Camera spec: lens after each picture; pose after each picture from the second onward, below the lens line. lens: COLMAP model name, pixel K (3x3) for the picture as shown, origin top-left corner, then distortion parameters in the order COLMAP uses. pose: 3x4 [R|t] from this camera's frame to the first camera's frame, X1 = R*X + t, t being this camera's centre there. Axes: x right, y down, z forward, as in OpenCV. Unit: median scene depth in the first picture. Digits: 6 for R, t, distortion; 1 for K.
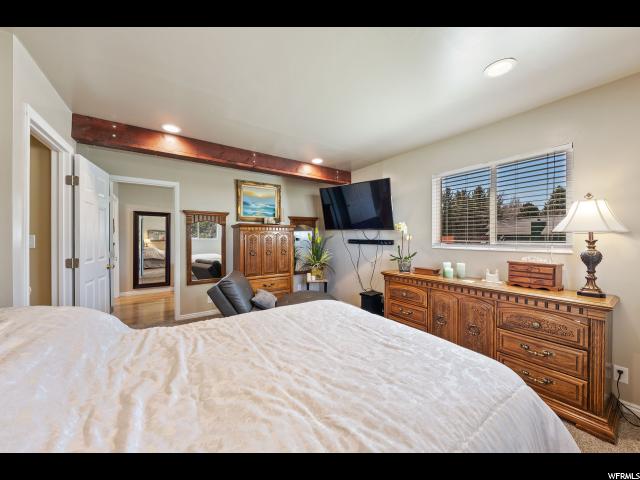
lens RADIAL K [[232.5, 0, 319.7], [0, 232.5, 237.9], [0, 0, 1]] dist [-0.001982, -0.000193]
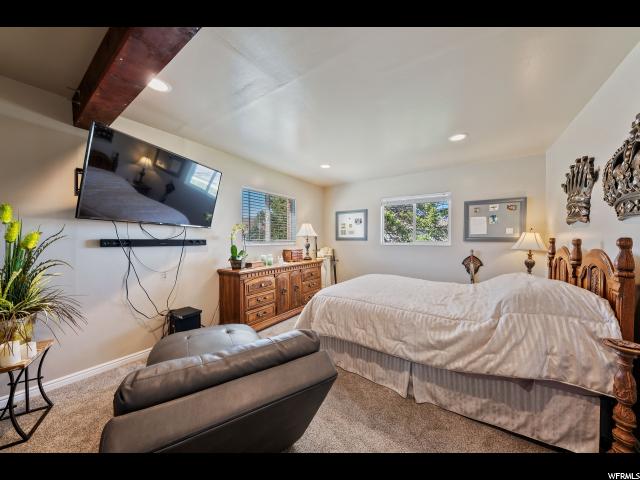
lens RADIAL K [[216.3, 0, 320.0], [0, 216.3, 239.9], [0, 0, 1]] dist [-0.000496, -0.000058]
pose [[-0.377579, -0.003801, 0.925969, -0.371228], [-0.001402, 0.999993, 0.003533, 0.003995], [-0.925976, 0.000036, -0.377582, 0.553539]]
